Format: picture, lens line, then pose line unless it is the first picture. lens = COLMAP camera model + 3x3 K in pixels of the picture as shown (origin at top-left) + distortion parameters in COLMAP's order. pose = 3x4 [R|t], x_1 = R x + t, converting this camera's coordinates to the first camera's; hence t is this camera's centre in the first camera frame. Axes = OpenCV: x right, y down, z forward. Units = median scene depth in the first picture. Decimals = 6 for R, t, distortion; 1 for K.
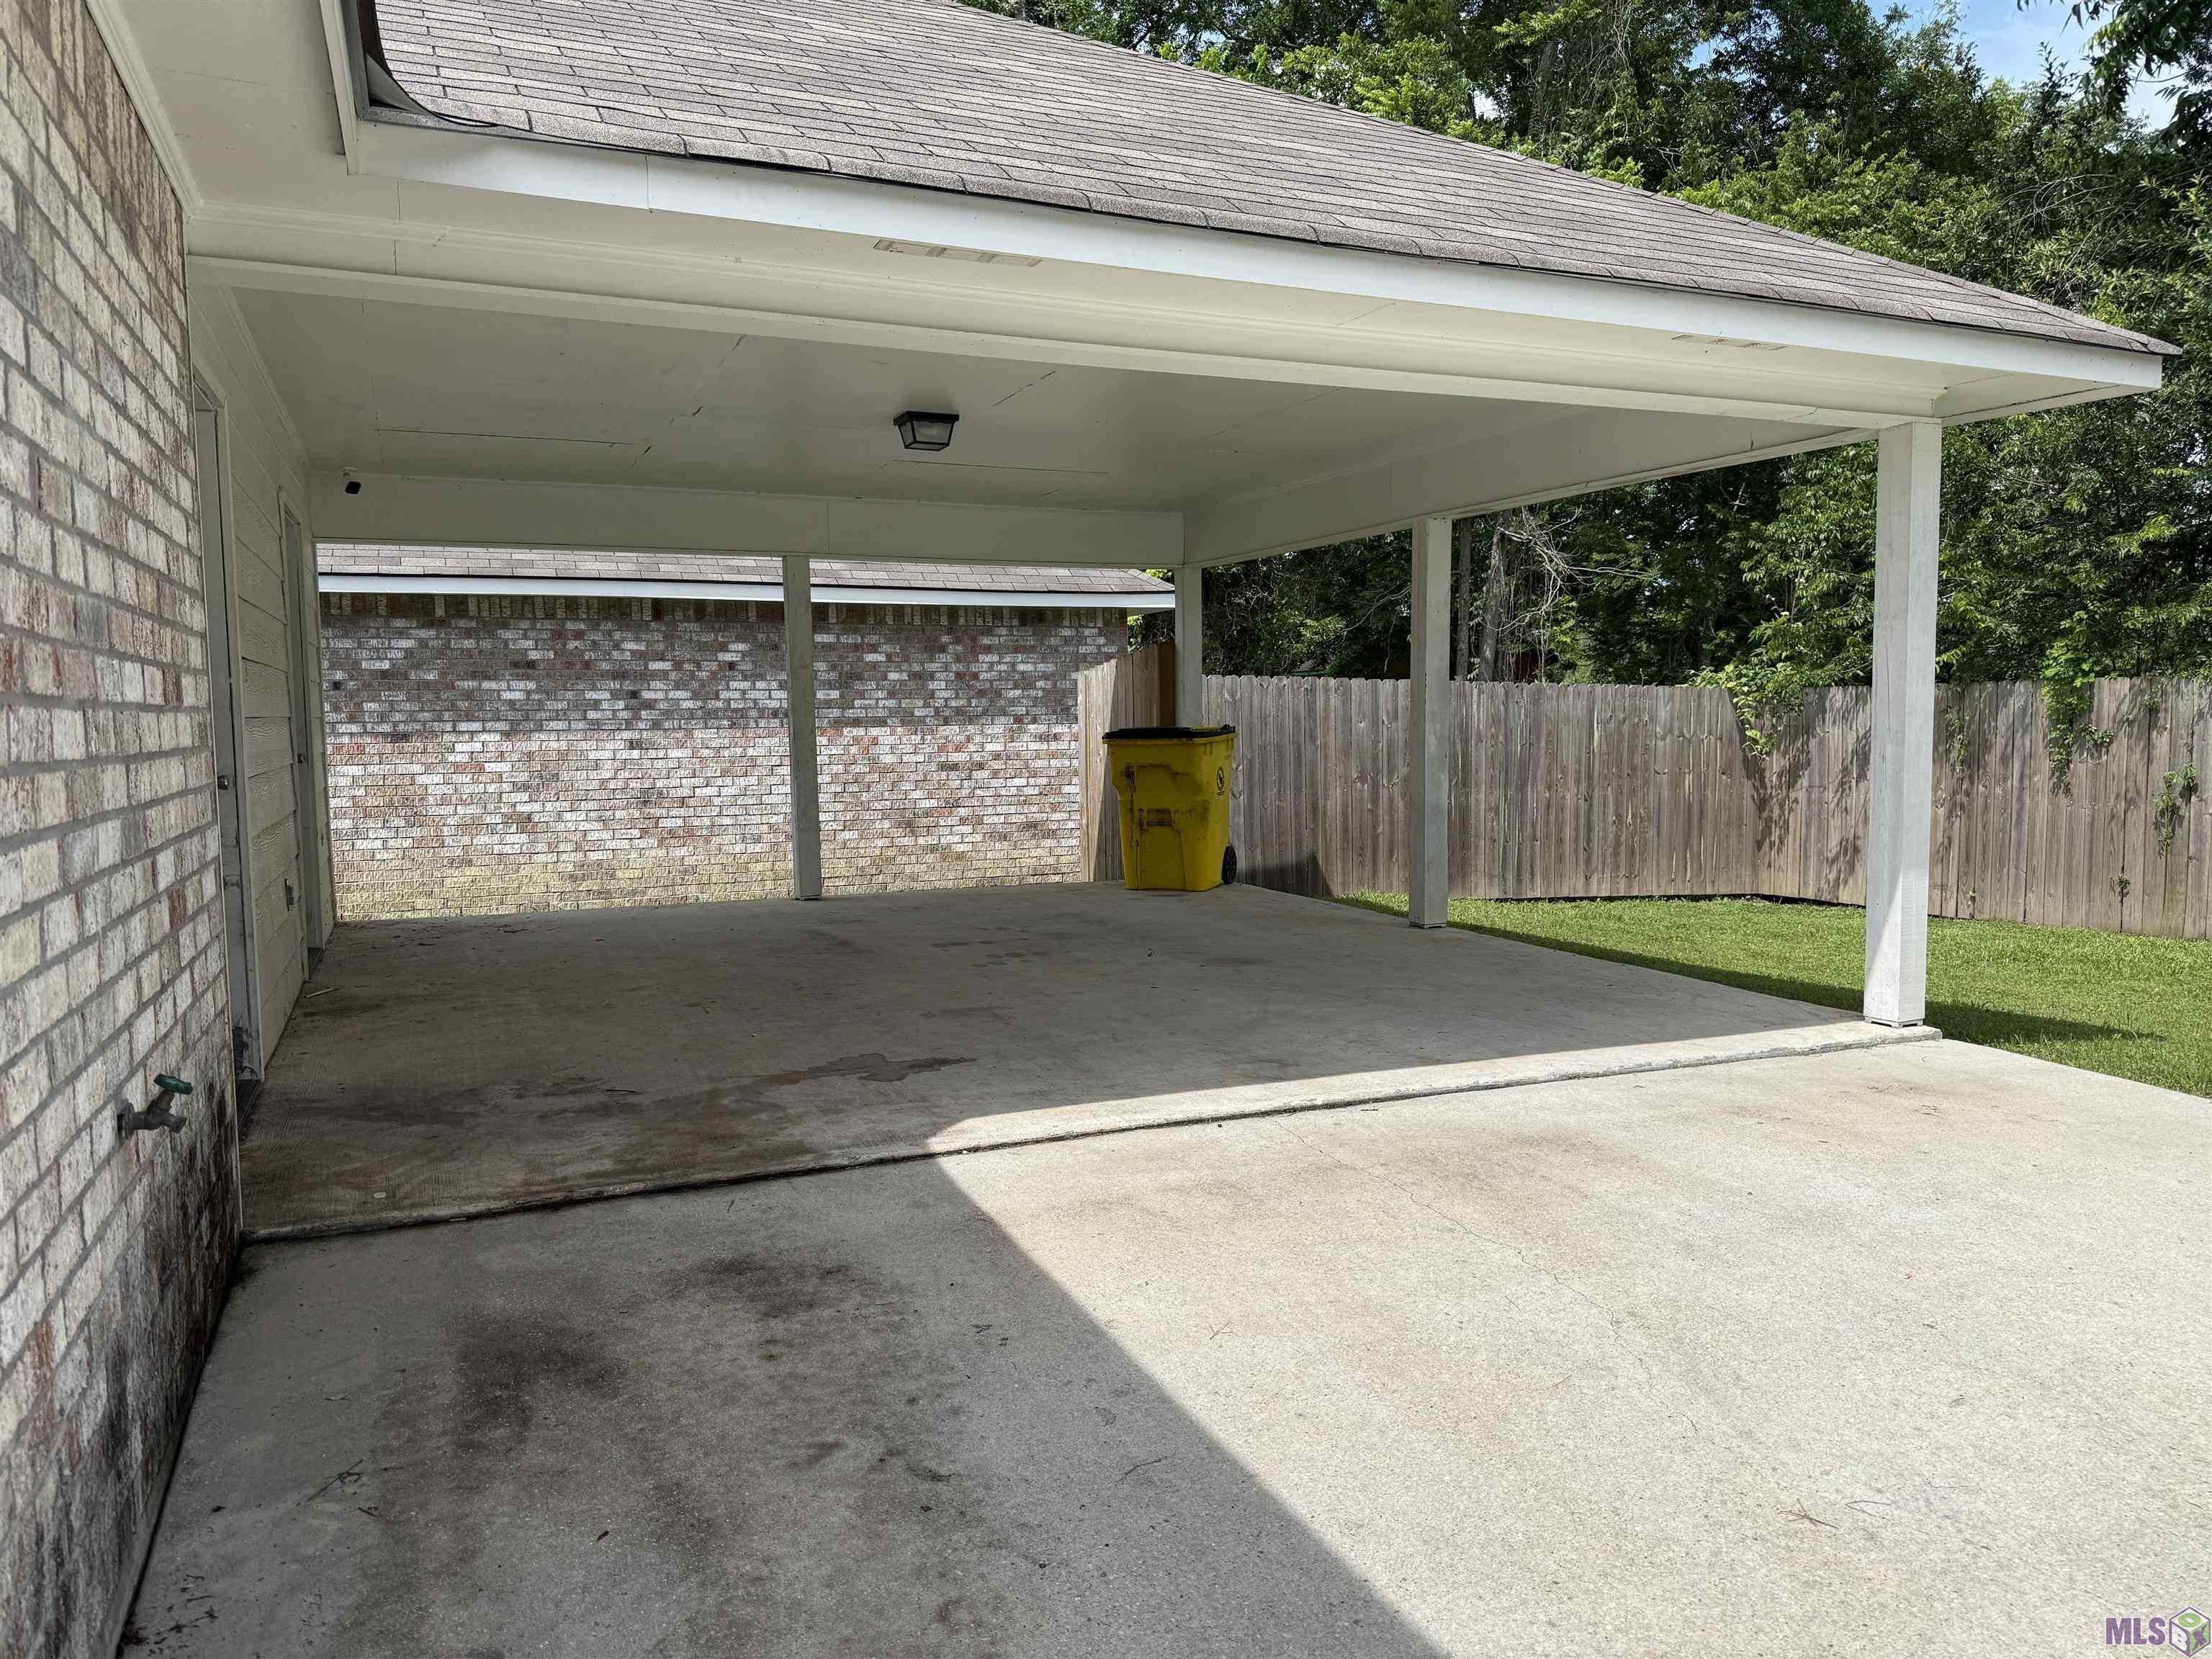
lens RADIAL K [[1555.8, 0, 1103.3], [0, 1555.8, 831.1], [0, 0, 1]] dist [0.154817, -0.287270]
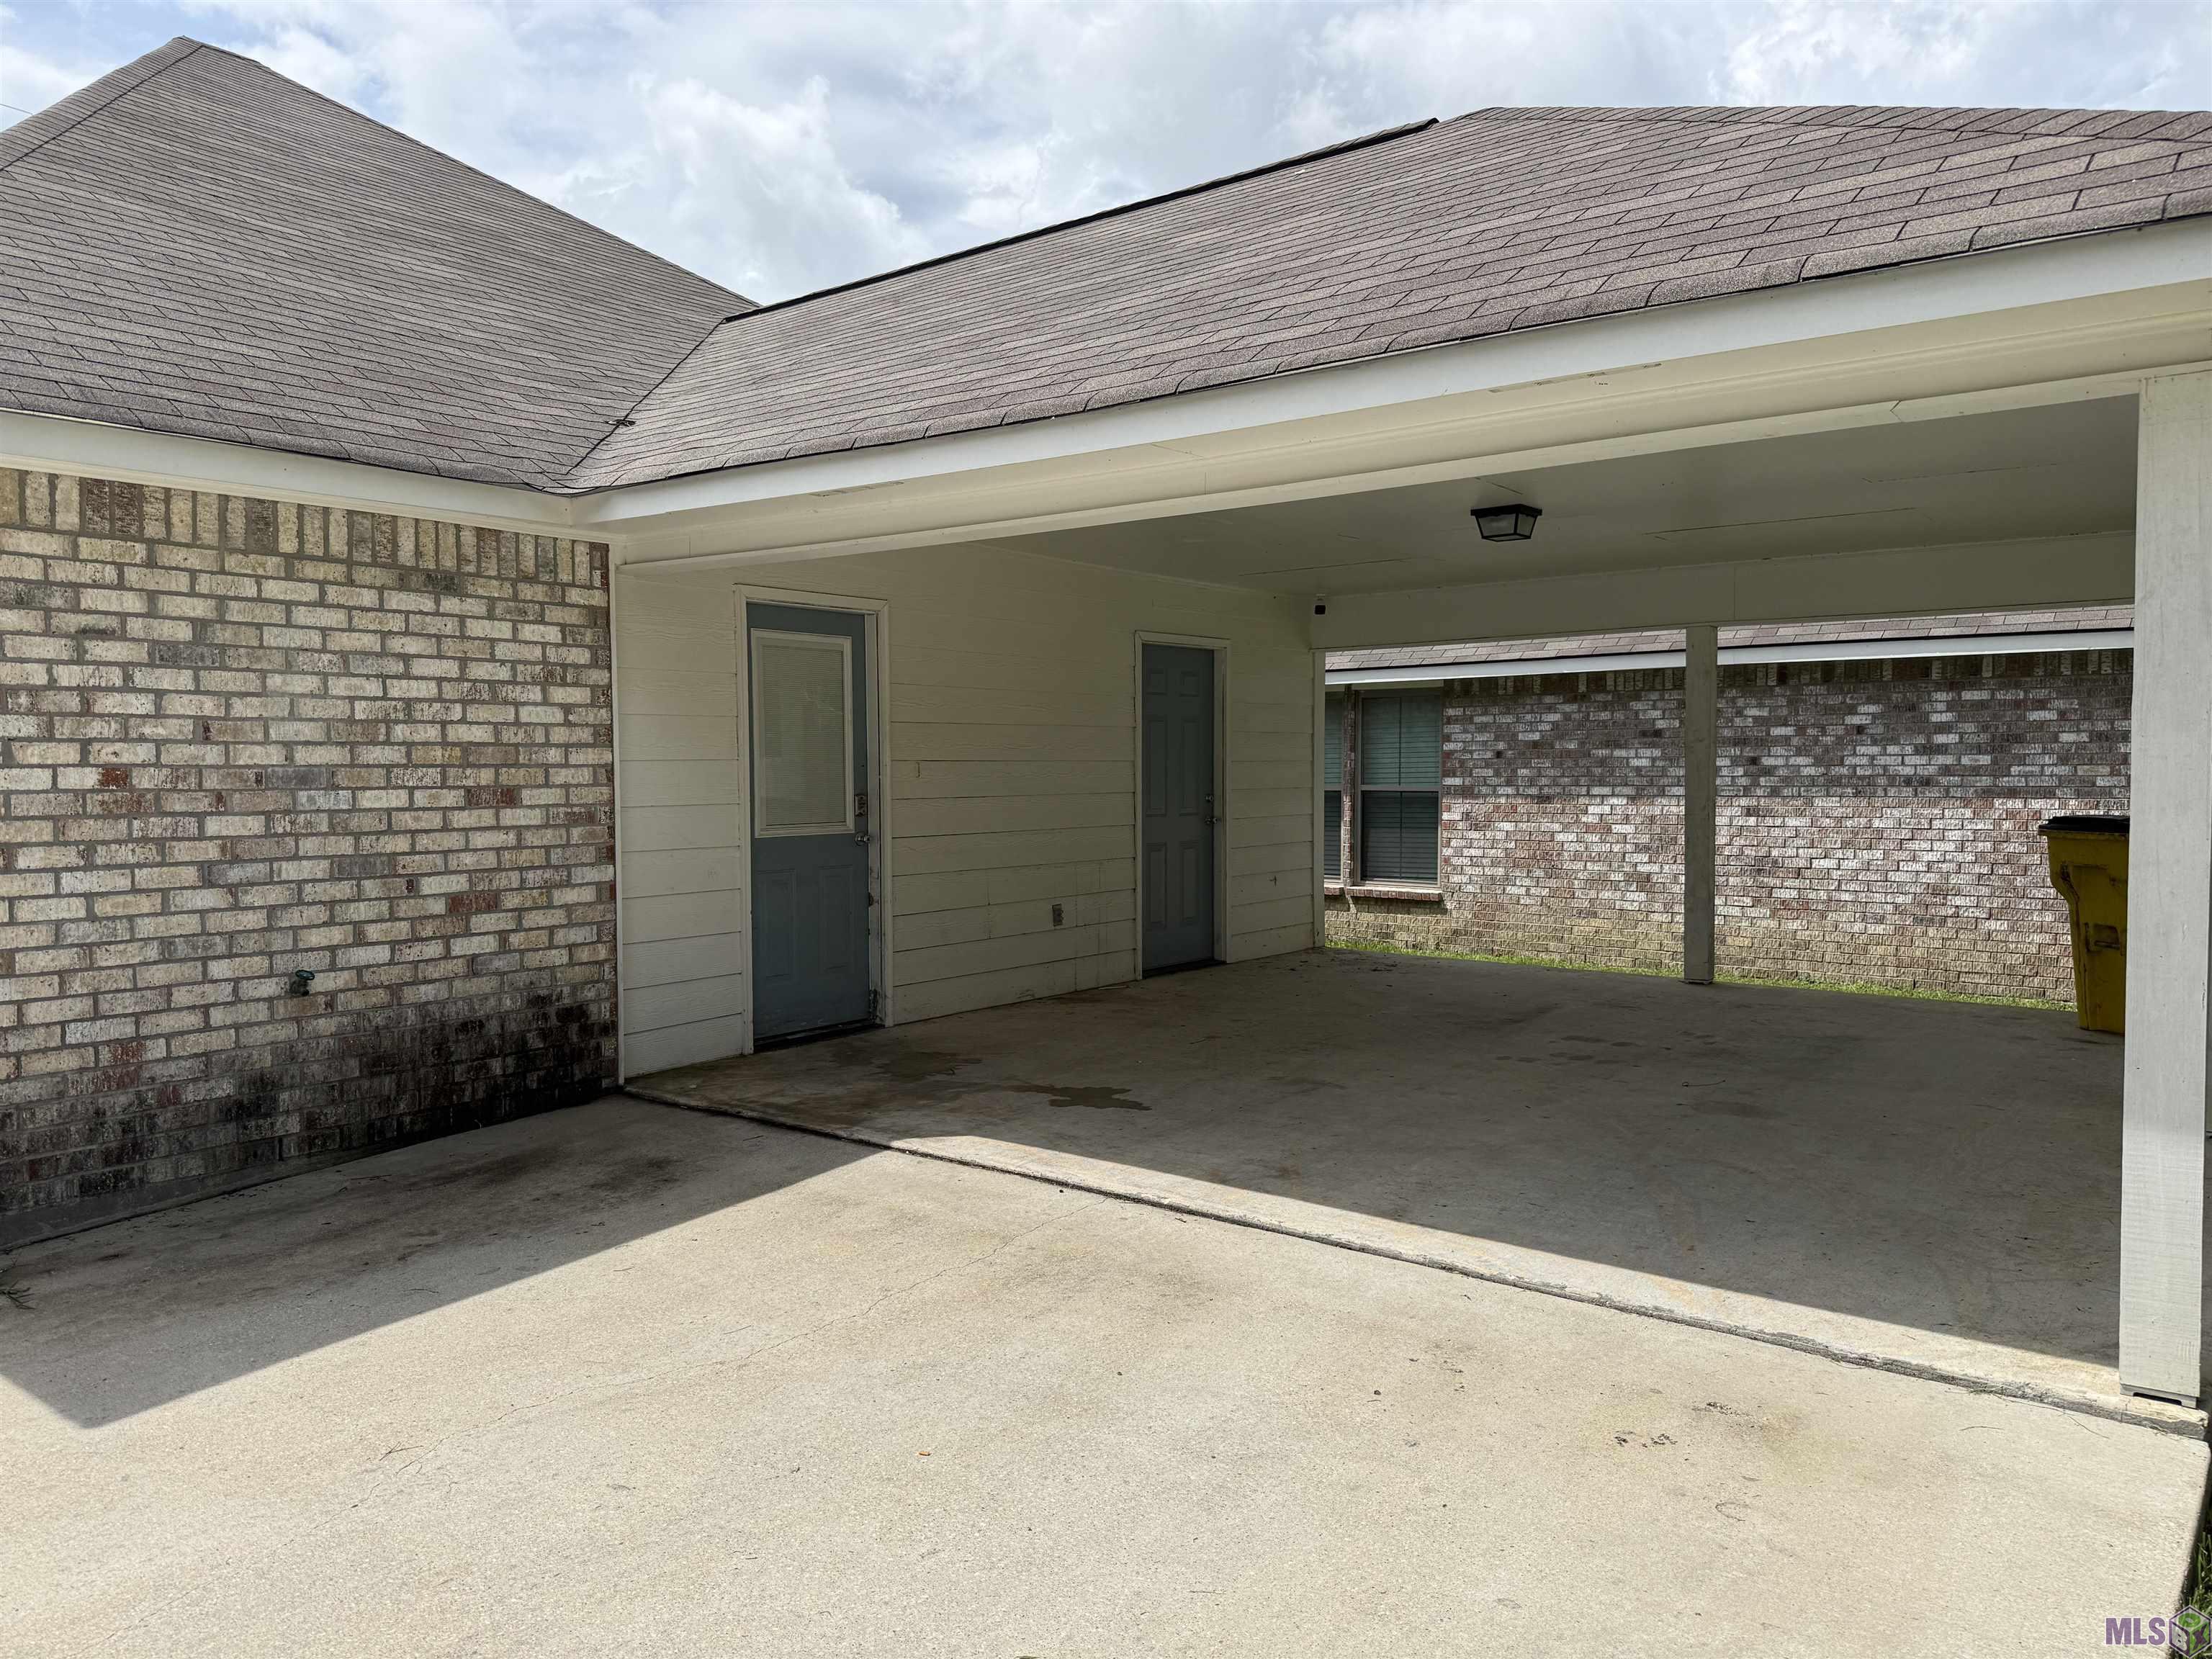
lens RADIAL K [[1555.8, 0, 1103.3], [0, 1555.8, 831.1], [0, 0, 1]] dist [0.154817, -0.287270]
pose [[0.477747, 0.046472, -0.877267, 0.389557], [-0.066791, 0.997631, 0.016475, -0.032842], [0.875955, 0.050722, 0.479719, 0.174087]]
